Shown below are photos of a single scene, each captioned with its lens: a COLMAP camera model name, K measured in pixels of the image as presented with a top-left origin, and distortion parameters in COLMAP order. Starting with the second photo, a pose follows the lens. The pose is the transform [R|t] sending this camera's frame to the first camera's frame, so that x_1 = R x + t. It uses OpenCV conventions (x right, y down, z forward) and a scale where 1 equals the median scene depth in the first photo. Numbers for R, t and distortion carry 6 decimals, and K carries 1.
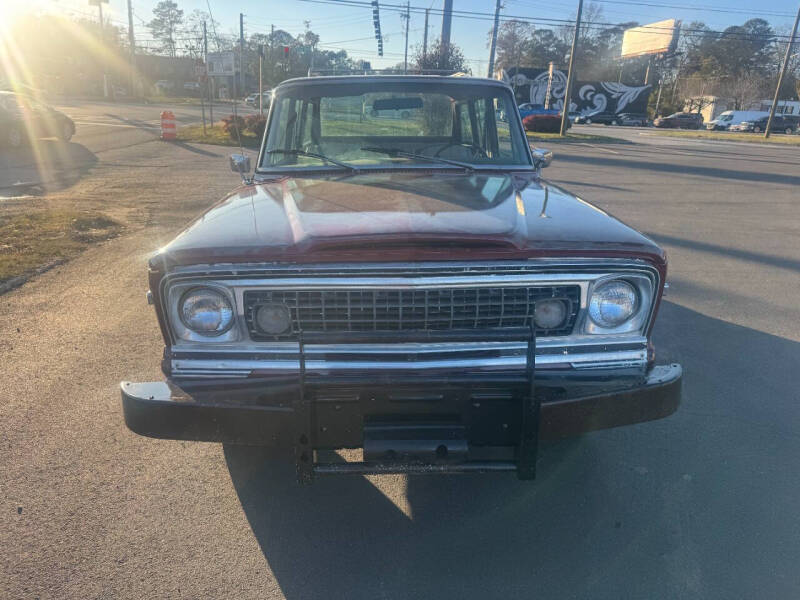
lens RADIAL K [[567.0, 0, 398.4], [0, 567.0, 294.5], [0, 0, 1]] dist [0.034765, -0.047227]
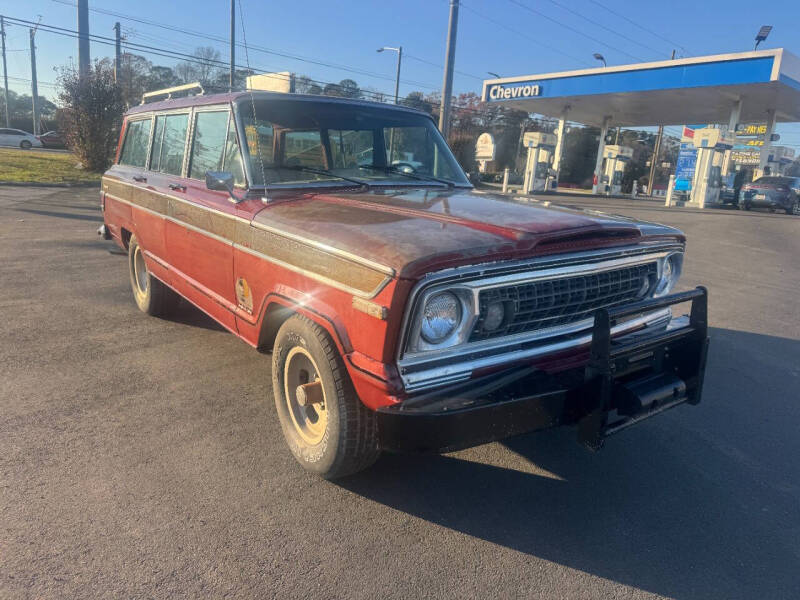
lens RADIAL K [[567.0, 0, 402.2], [0, 567.0, 301.0], [0, 0, 1]] dist [0.034765, -0.047227]
pose [[0.816789, -0.112111, 0.565939, -0.886301], [0.142528, 0.989744, -0.009637, 0.001976], [-0.559054, 0.088533, 0.824391, 0.216675]]
